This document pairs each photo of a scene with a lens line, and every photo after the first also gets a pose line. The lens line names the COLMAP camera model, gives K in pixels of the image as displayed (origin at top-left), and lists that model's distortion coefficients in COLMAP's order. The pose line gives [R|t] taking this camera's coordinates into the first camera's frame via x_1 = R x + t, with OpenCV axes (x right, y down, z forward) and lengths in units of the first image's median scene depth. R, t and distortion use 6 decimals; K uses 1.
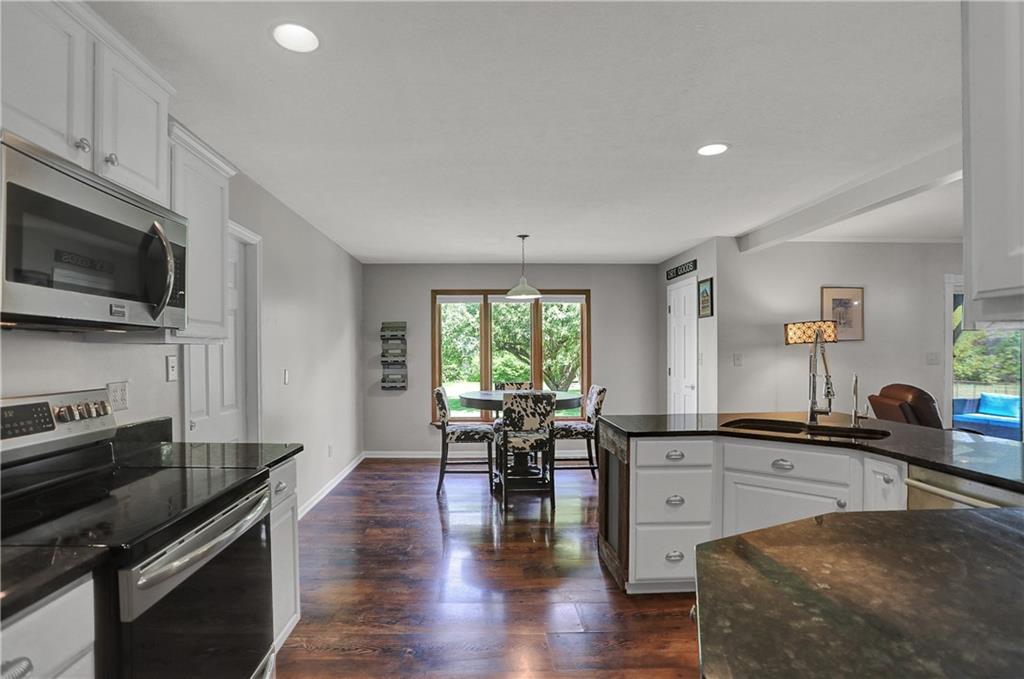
lens RADIAL K [[501.4, 0, 478.1], [0, 501.4, 363.4], [0, 0, 1]] dist [-0.053332, 0.014060]
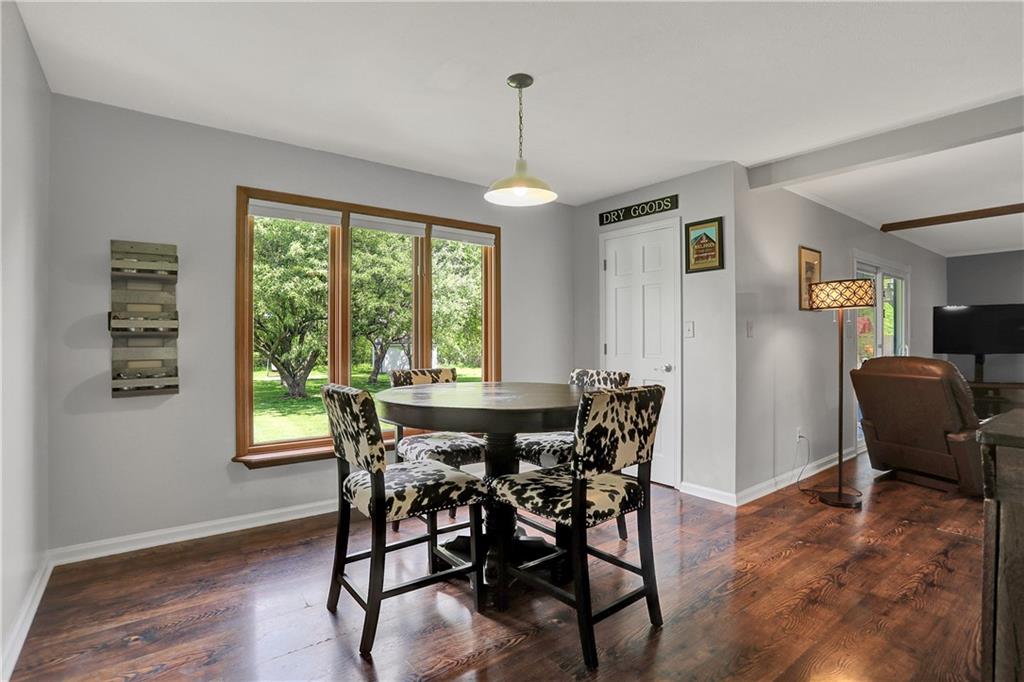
lens RADIAL K [[501.4, 0, 513.1], [0, 501.4, 335.8], [0, 0, 1]] dist [-0.053332, 0.014060]
pose [[0.804004, 0.009300, 0.594551, -0.205702], [0.008487, 0.999596, -0.027113, 0.019631], [-0.594563, 0.026845, 0.803601, 0.579810]]
